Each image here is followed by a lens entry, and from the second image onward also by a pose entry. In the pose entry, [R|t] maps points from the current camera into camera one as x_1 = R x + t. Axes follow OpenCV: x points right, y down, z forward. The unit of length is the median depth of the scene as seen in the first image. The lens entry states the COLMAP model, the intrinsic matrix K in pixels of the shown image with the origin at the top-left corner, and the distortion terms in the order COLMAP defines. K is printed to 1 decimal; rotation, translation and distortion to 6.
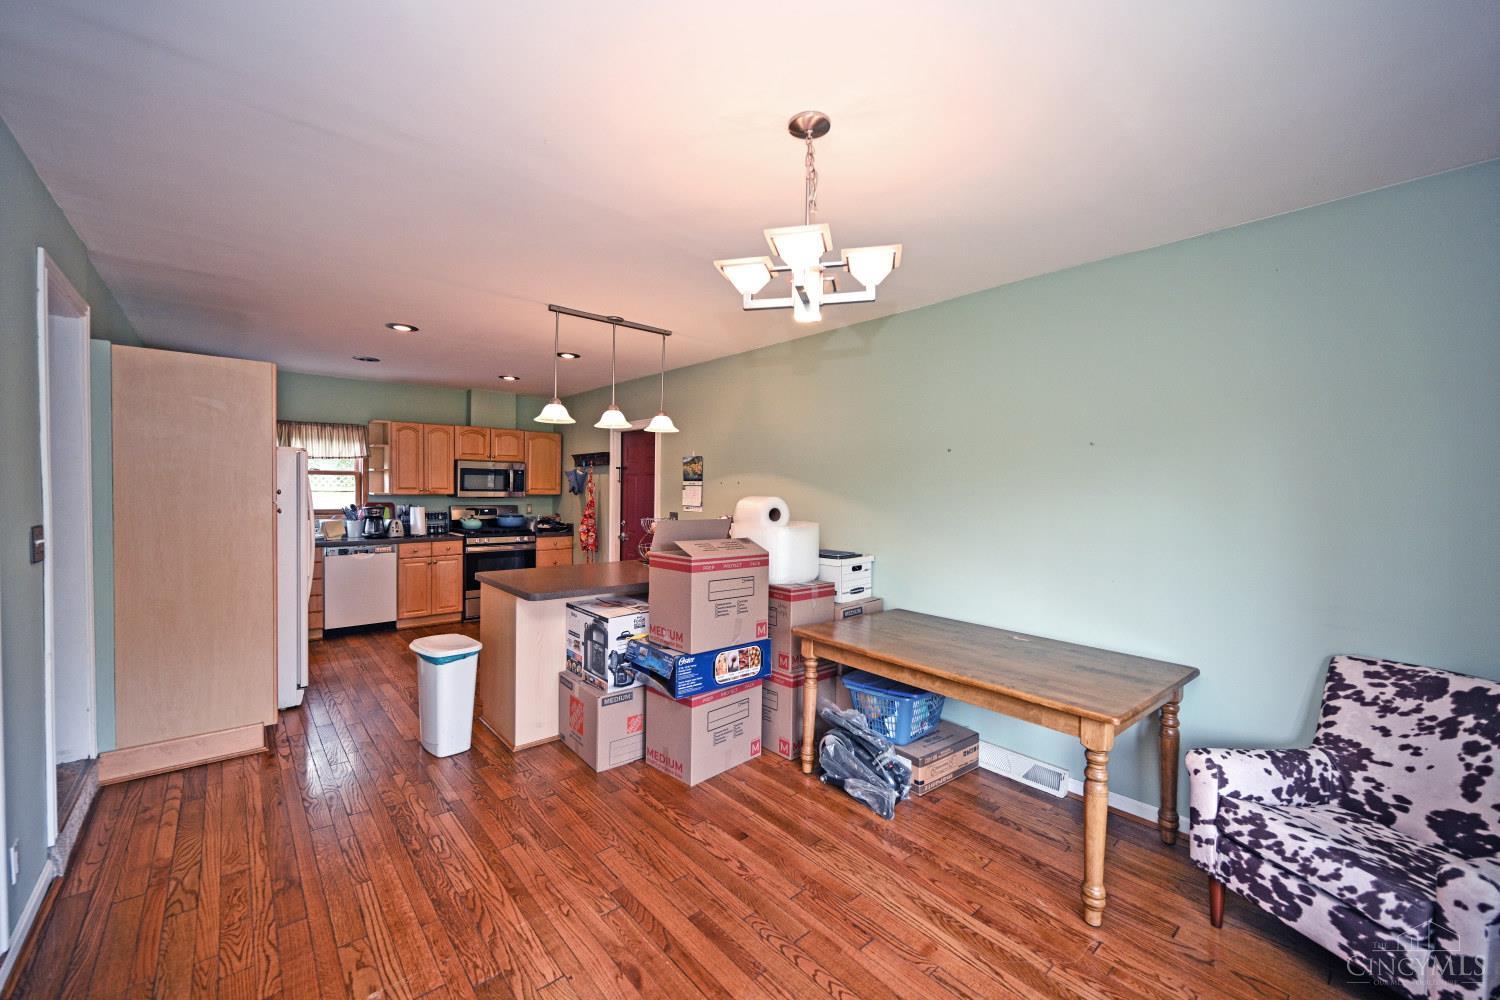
lens RADIAL K [[602.5, 0, 750.0], [0, 602.5, 500.0], [0, 0, 1]] dist [0.002819, 0.000210]
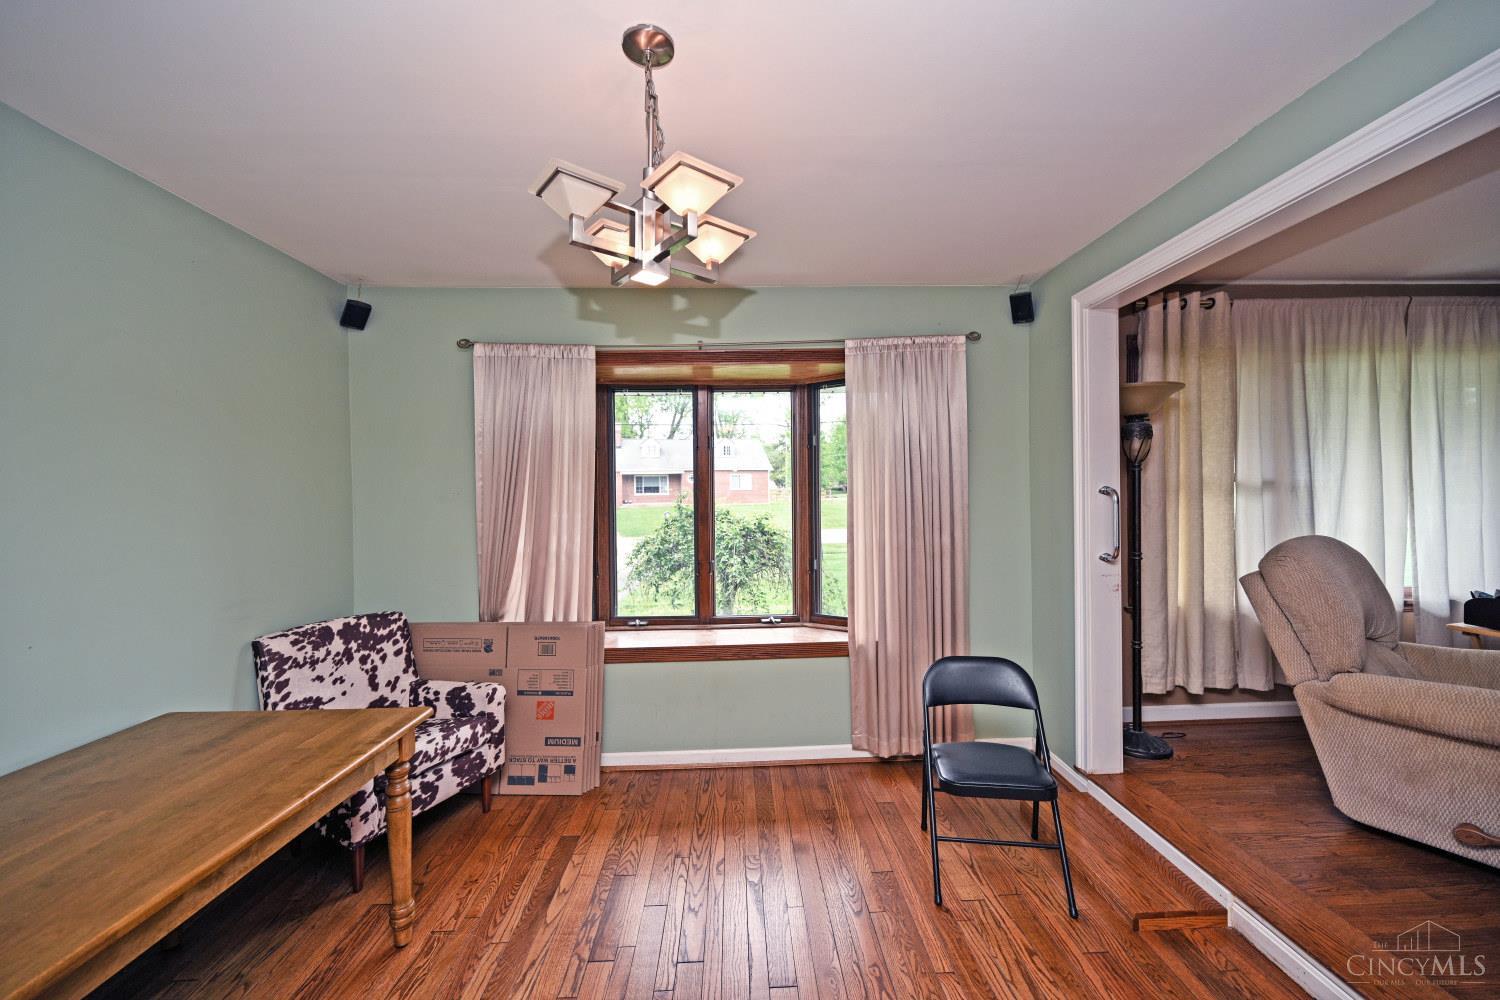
lens RADIAL K [[590.8, 0, 750.0], [0, 590.8, 500.0], [0, 0, 1]] dist [0.000298, 0.000130]
pose [[-0.778274, -0.009646, 0.627851, -0.149362], [0.017427, 0.999165, 0.036953, -0.009801], [-0.627683, 0.039701, -0.777456, 0.454134]]
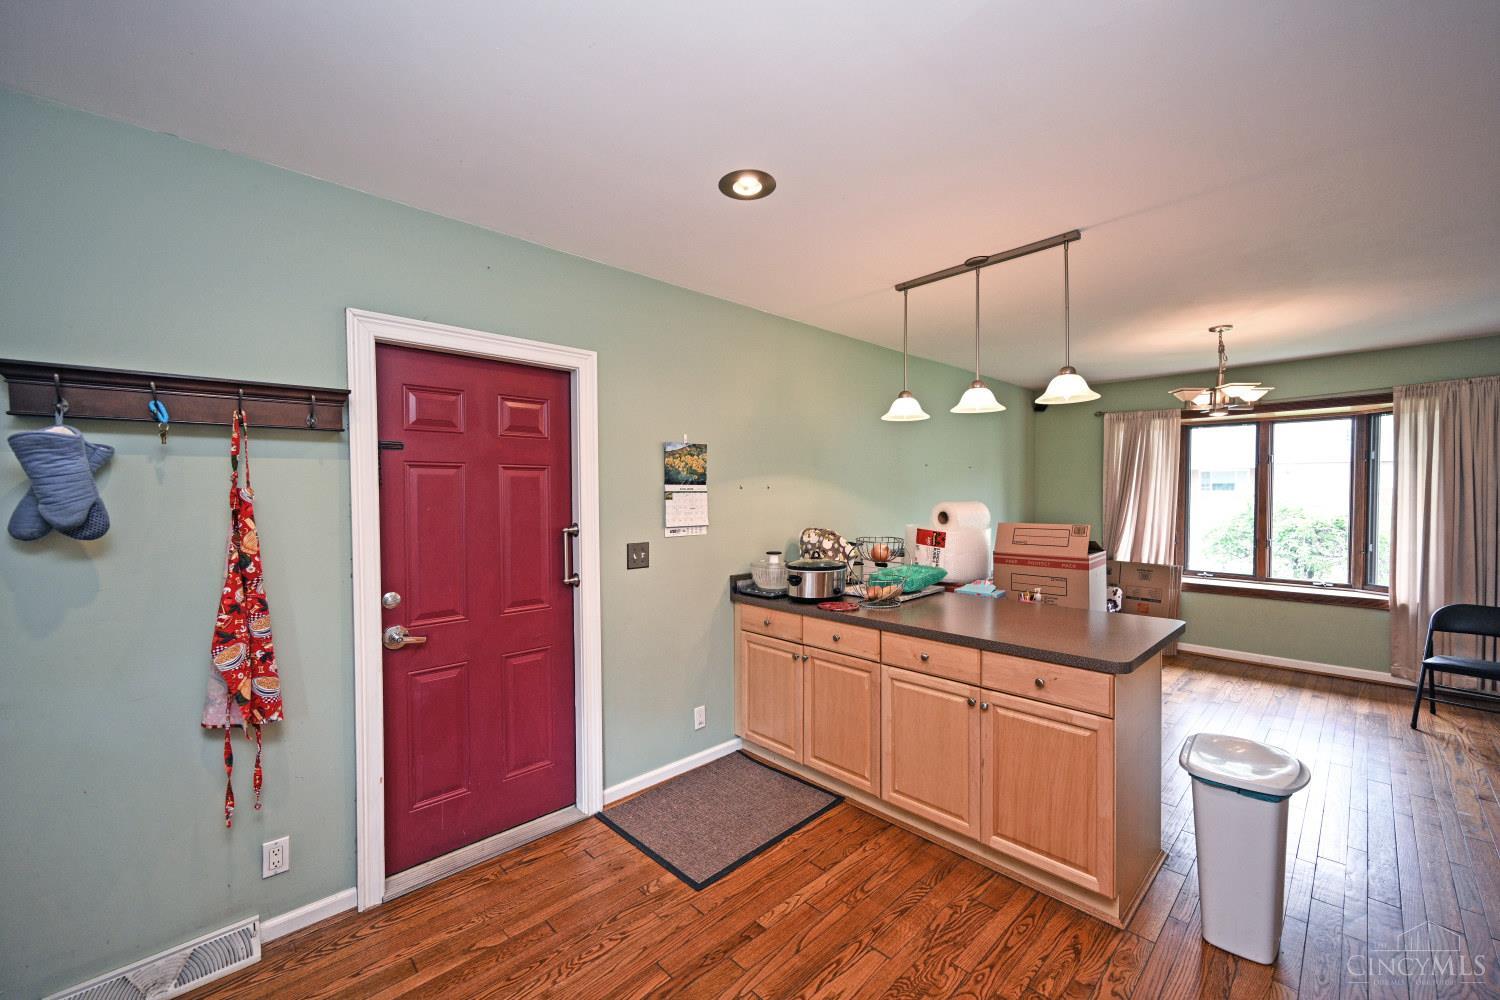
lens RADIAL K [[602.5, 0, 750.0], [0, 602.5, 500.0], [0, 0, 1]] dist [0.002819, 0.000210]
pose [[-0.059817, -0.025881, 0.997874, -0.599150], [0.021925, 0.999389, 0.027235, -0.026772], [-0.997969, 0.023507, -0.059213, 0.842715]]
